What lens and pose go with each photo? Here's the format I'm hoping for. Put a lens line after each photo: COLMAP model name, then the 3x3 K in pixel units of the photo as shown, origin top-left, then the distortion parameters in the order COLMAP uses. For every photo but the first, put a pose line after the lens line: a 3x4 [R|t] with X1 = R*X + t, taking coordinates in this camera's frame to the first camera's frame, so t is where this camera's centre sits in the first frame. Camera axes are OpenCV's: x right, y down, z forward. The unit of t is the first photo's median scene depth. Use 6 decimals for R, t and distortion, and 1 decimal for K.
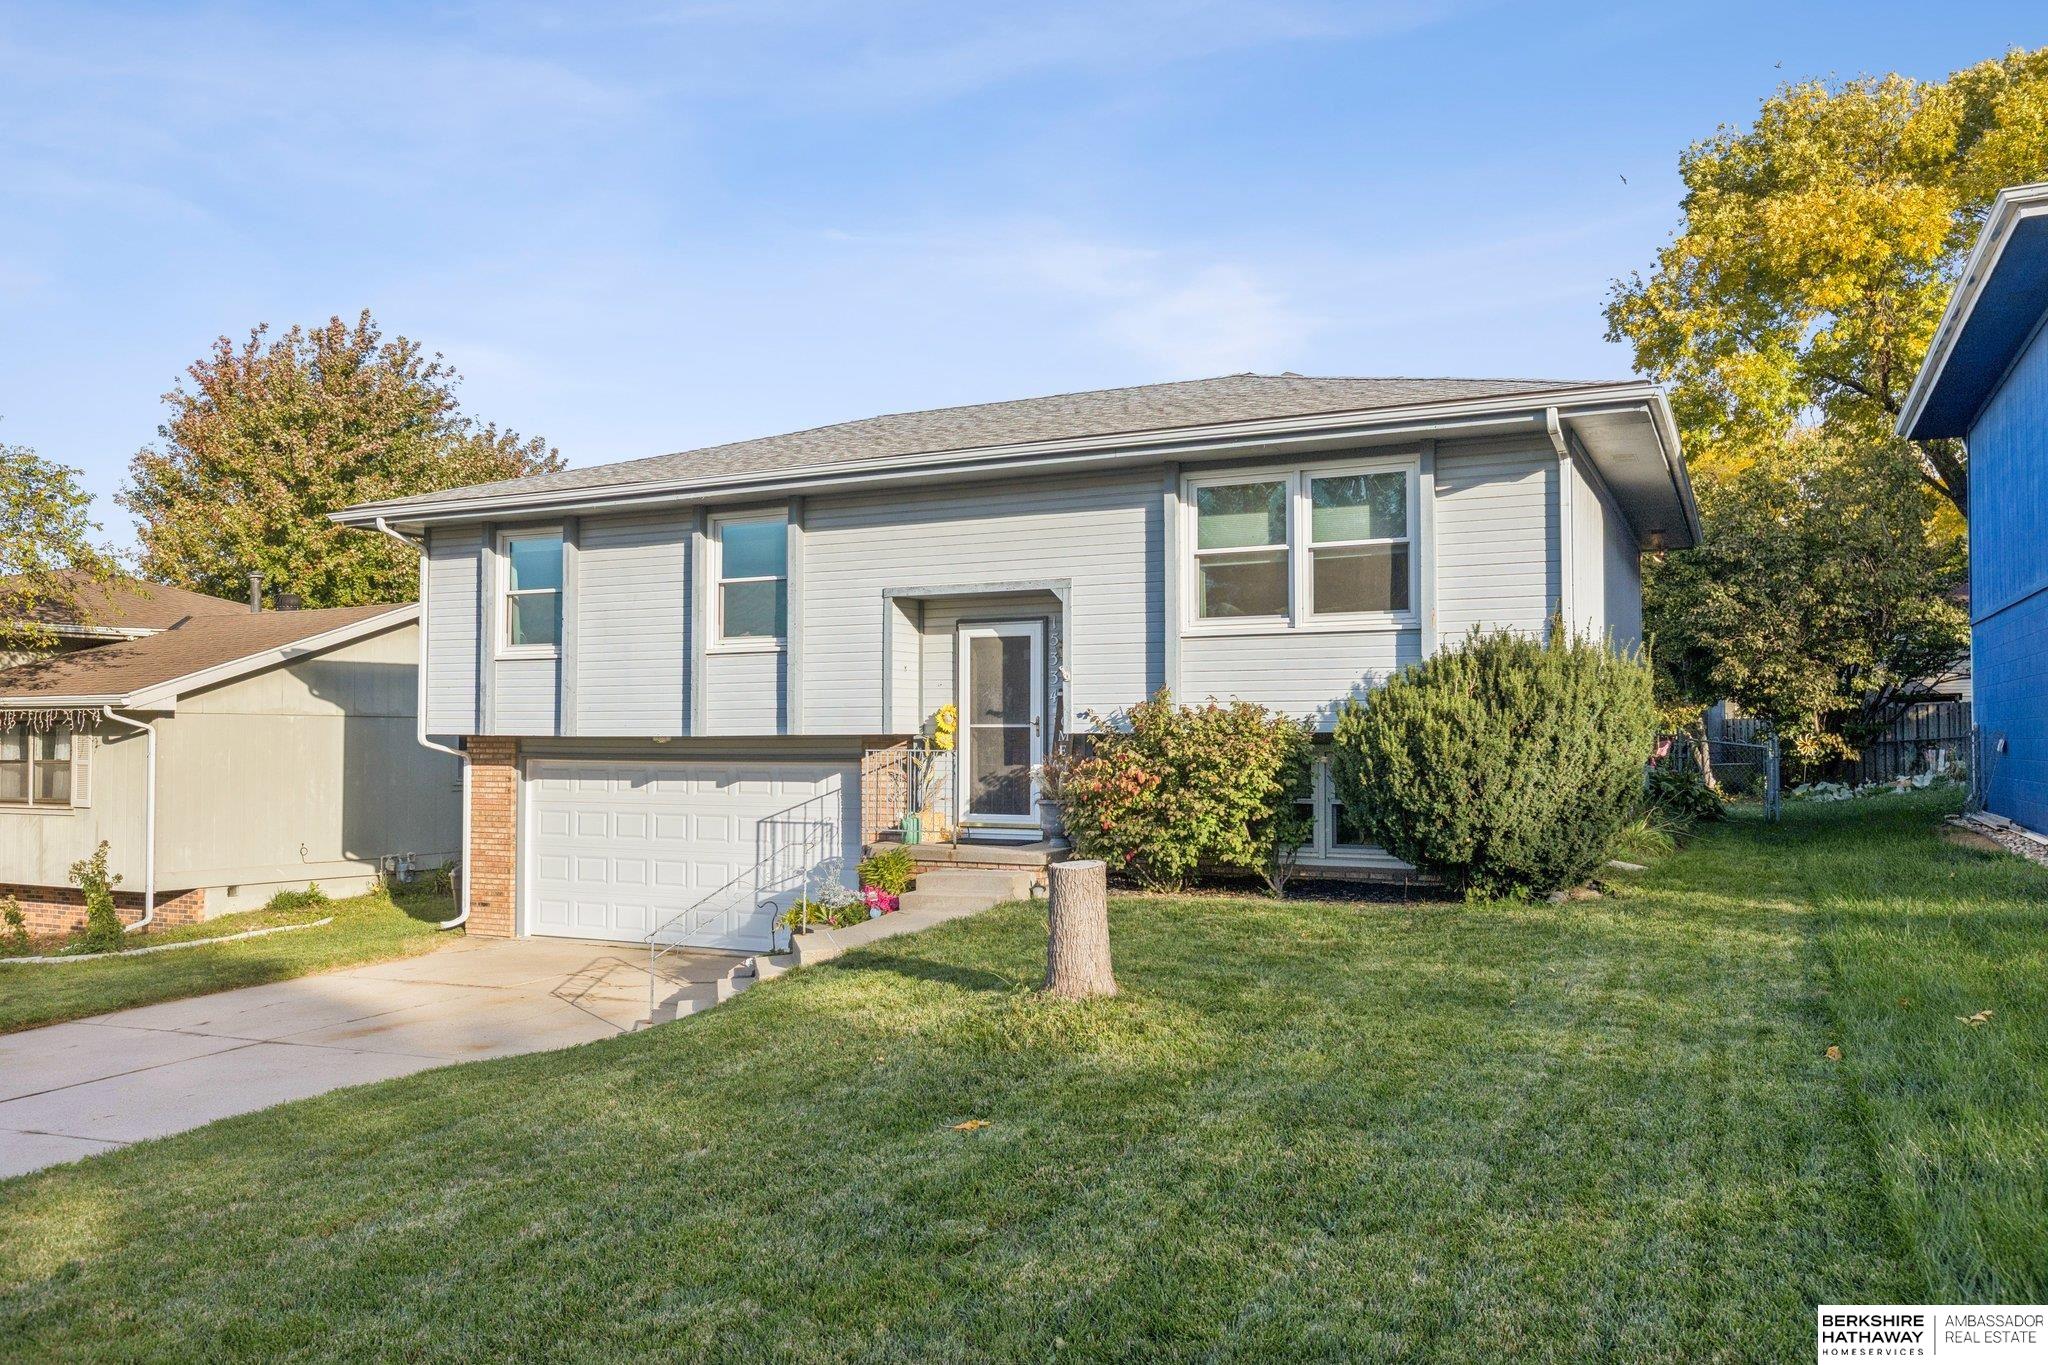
lens RADIAL K [[1512.5, 0, 1025.3], [0, 1512.5, 696.3], [0, 0, 1]] dist [-0.010255, -0.001154]
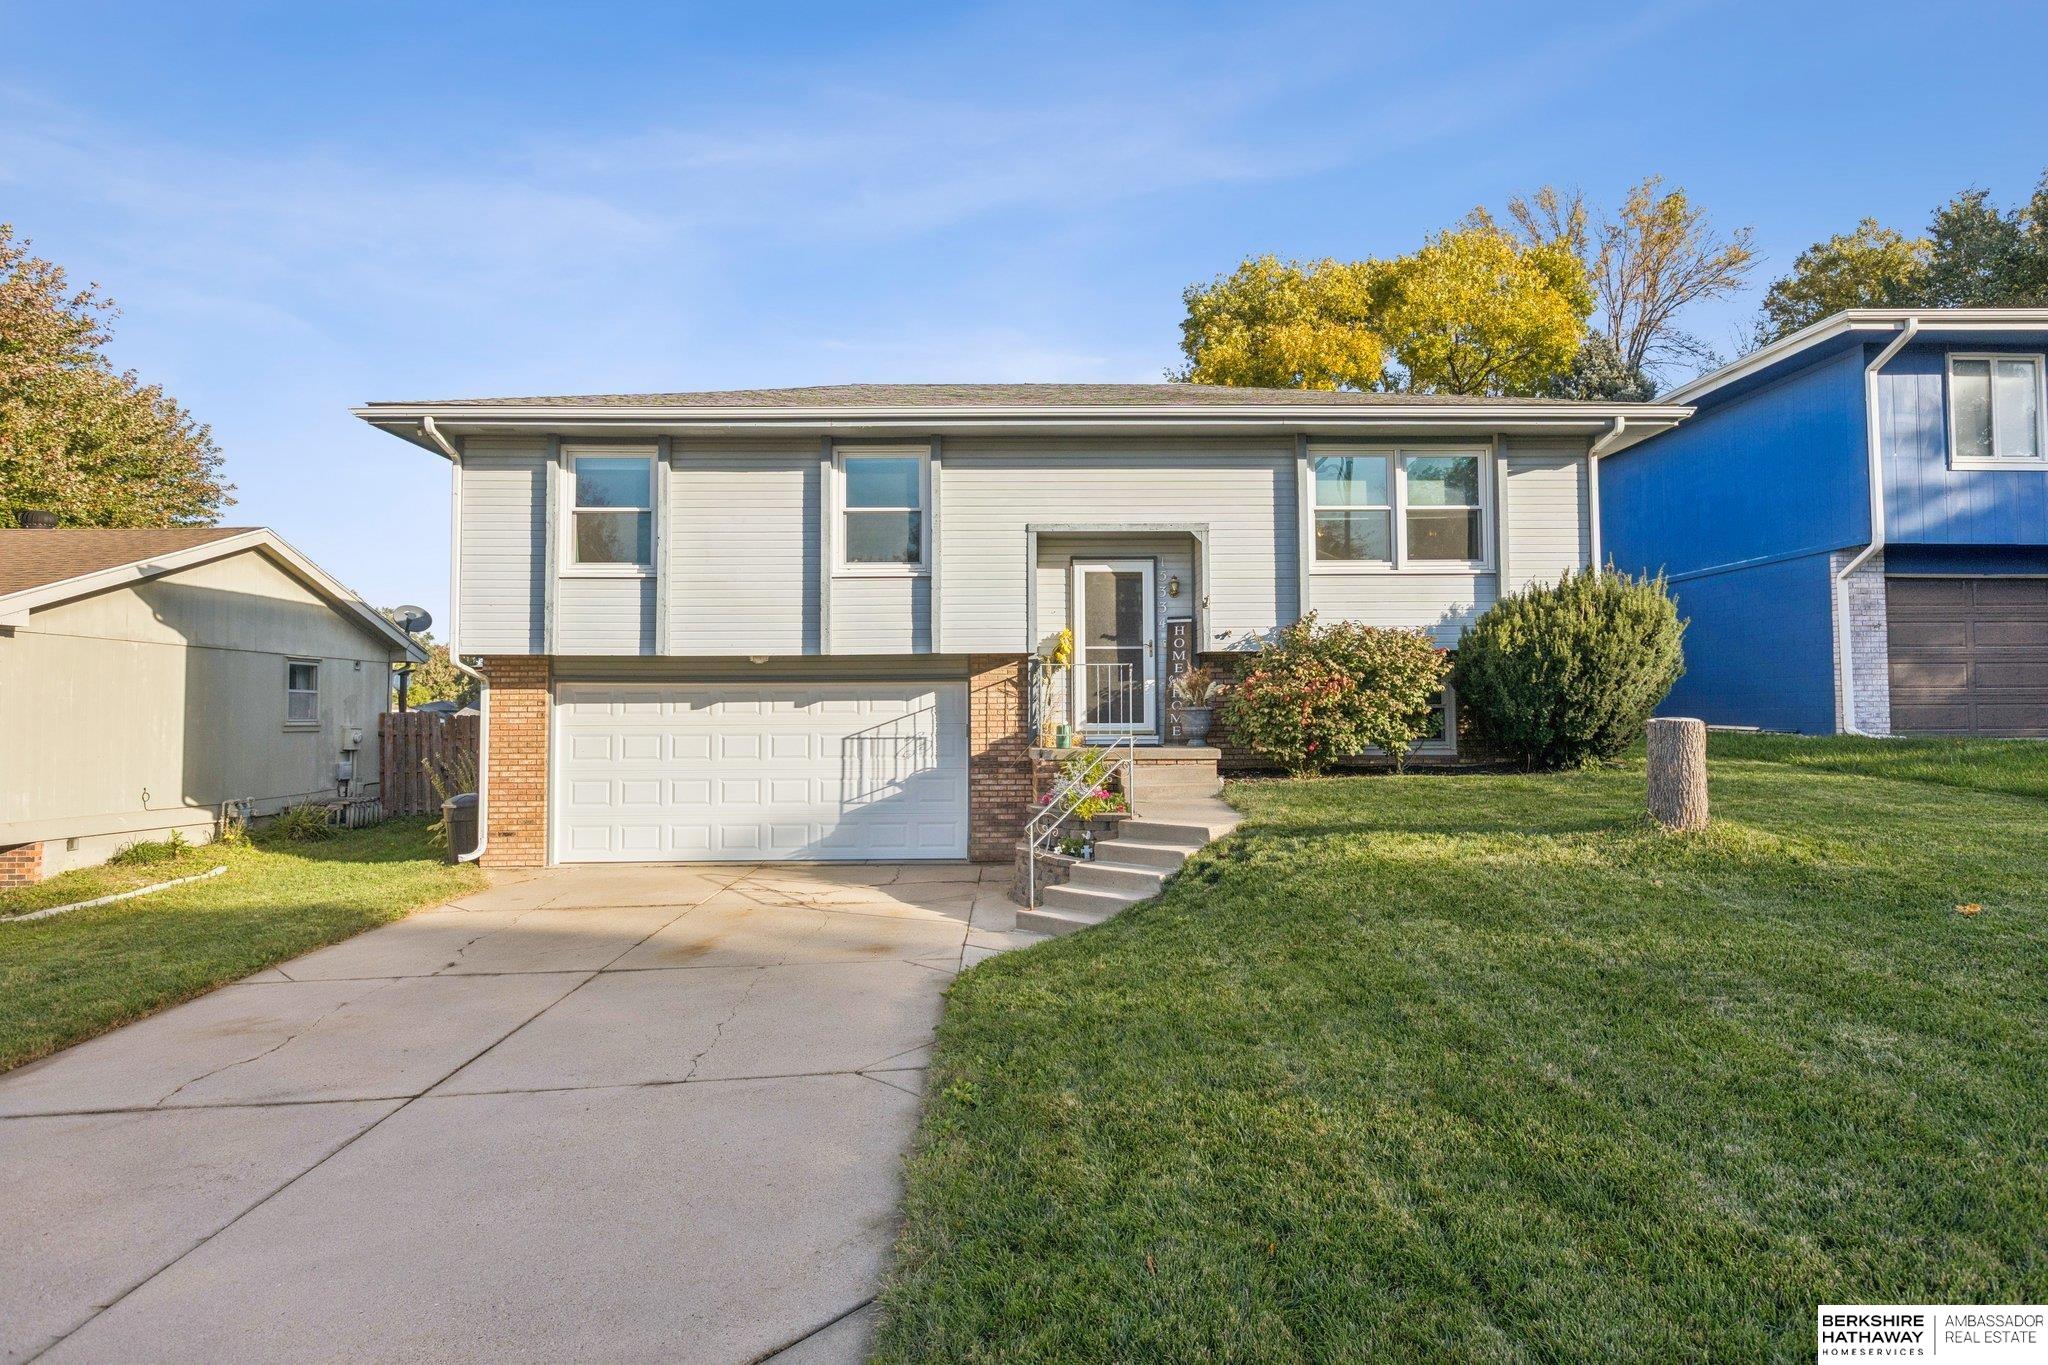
lens RADIAL K [[1160.9, 0, 1024.1], [0, 1160.9, 668.3], [0, 0, 1]] dist [0.003179, 0.001394]
pose [[0.884212, 0.015688, 0.466823, -0.478536], [-0.007956, 0.999797, -0.018530, 0.050535], [-0.467019, 0.012670, 0.884157, 0.223782]]
